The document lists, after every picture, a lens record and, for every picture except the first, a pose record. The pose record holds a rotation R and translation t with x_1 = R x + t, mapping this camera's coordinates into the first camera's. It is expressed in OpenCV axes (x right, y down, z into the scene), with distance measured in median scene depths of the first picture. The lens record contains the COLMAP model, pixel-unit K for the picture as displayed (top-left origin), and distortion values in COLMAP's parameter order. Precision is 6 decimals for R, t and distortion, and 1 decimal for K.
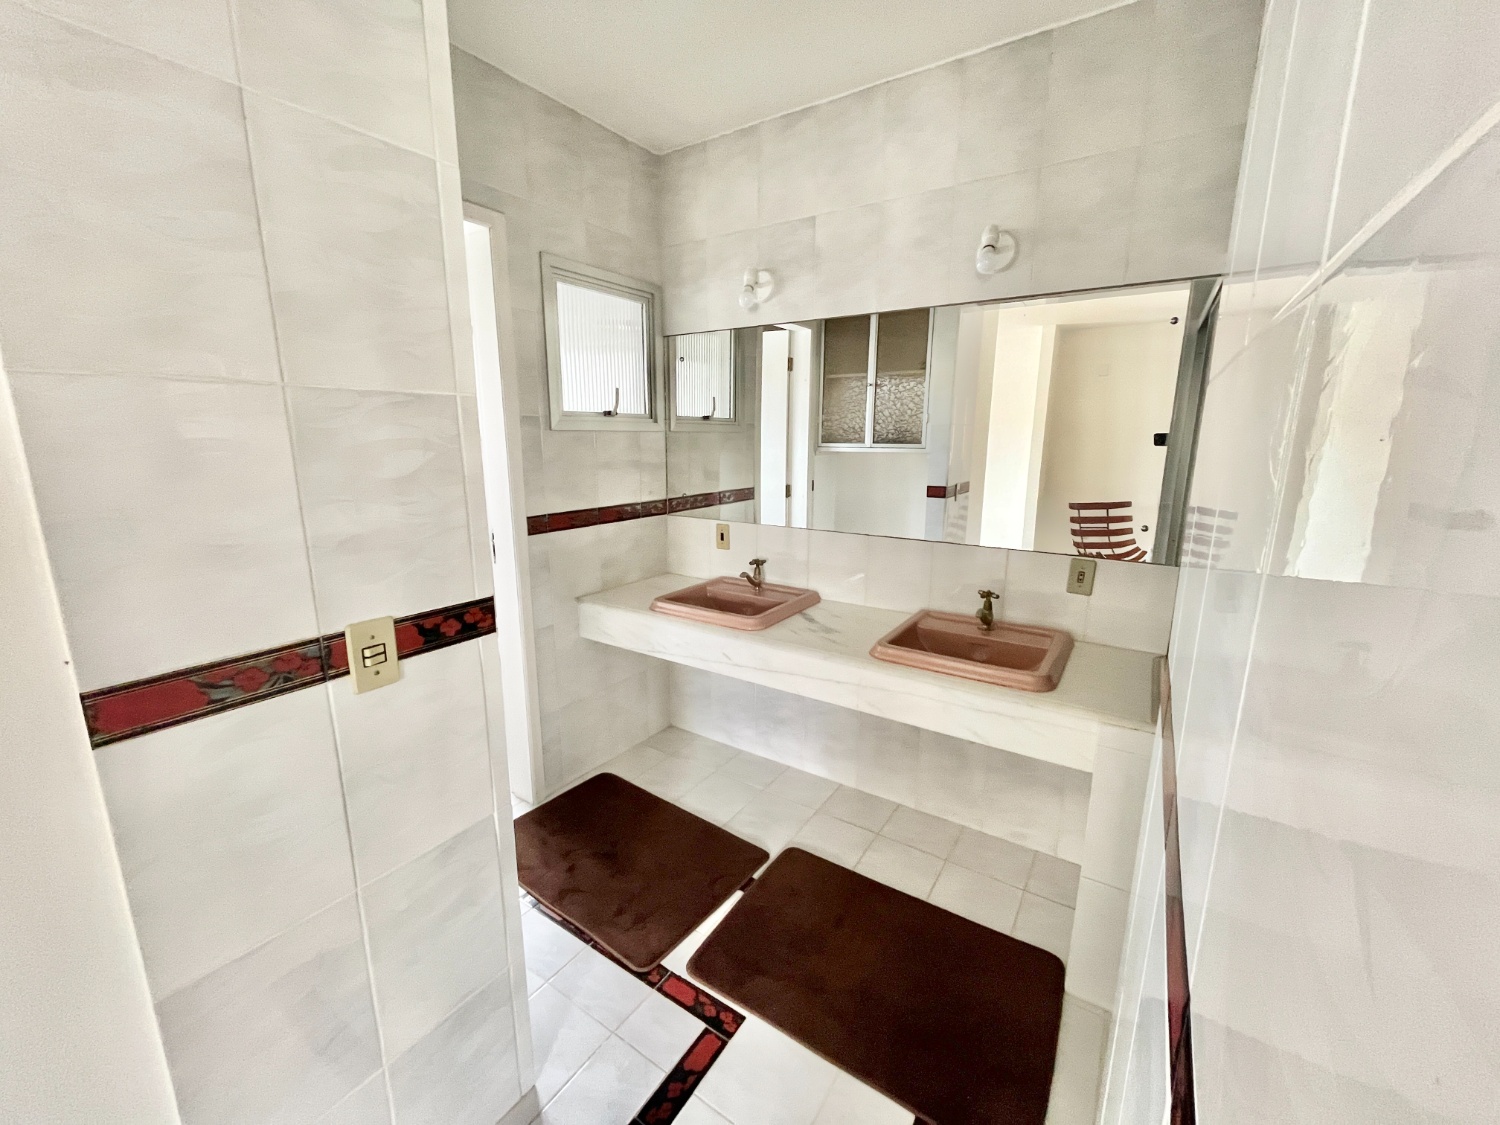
lens RADIAL K [[604.6, 0, 750.3], [0, 604.6, 560.1], [0, 0, 1]] dist [-0.001462, -0.000786]
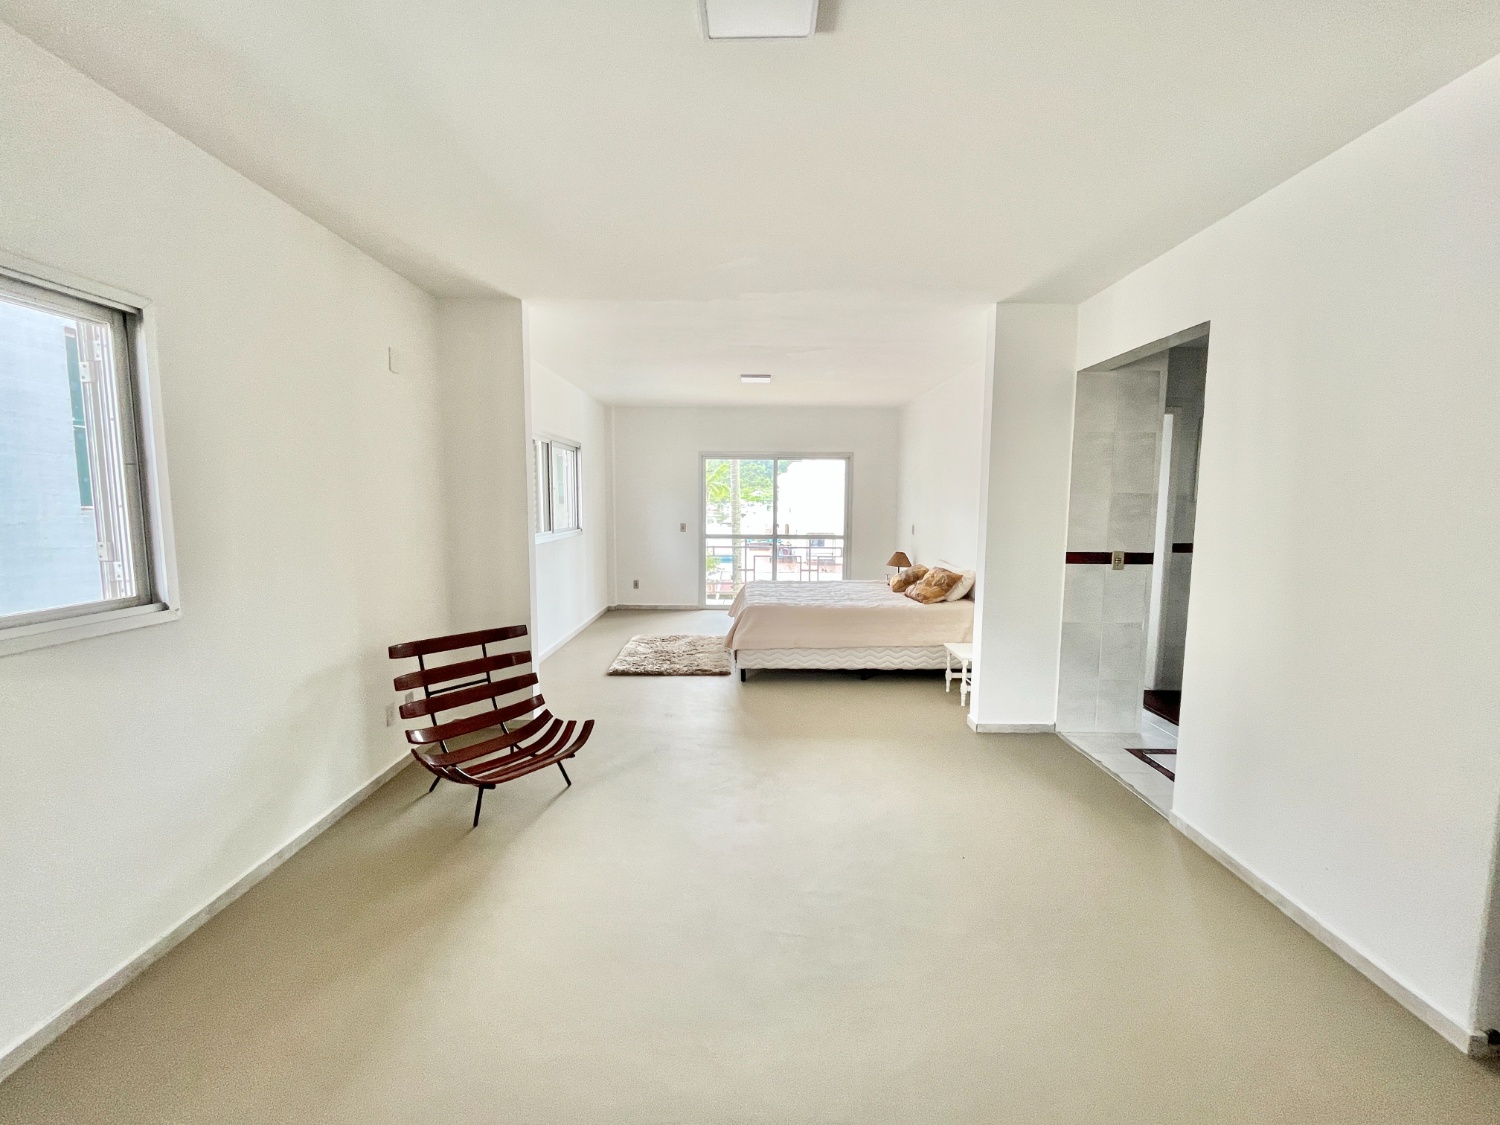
lens RADIAL K [[604.6, 0, 750.3], [0, 604.6, 560.1], [0, 0, 1]] dist [-0.001462, -0.000786]
pose [[0.551661, 0.081202, -0.830106, 0.449003], [-0.172045, 0.984925, -0.017989, 0.220032], [0.816131, 0.152740, 0.557315, -1.073085]]
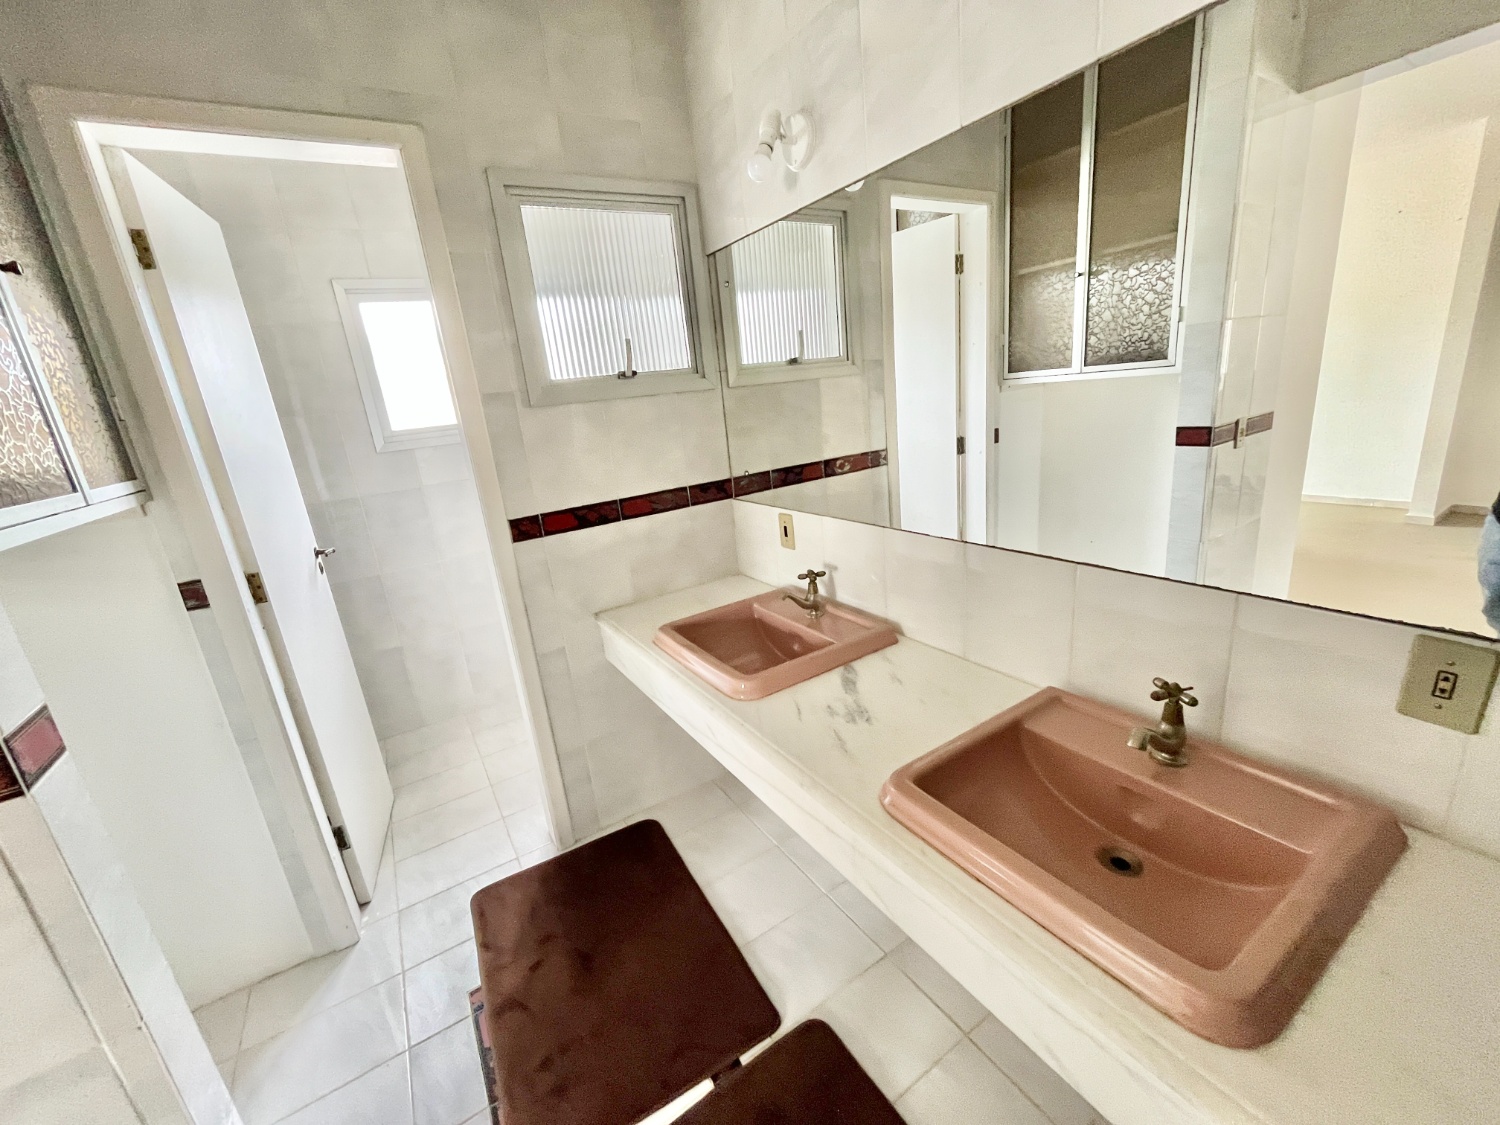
lens RADIAL K [[604.2, 0, 747.7], [0, 604.2, 561.9], [0, 0, 1]] dist [-0.003537, -0.000760]
pose [[0.906915, 0.019436, -0.420865, 0.213256], [0.020273, 0.995765, 0.089672, -0.067645], [0.420826, -0.089857, 0.902680, 0.332279]]
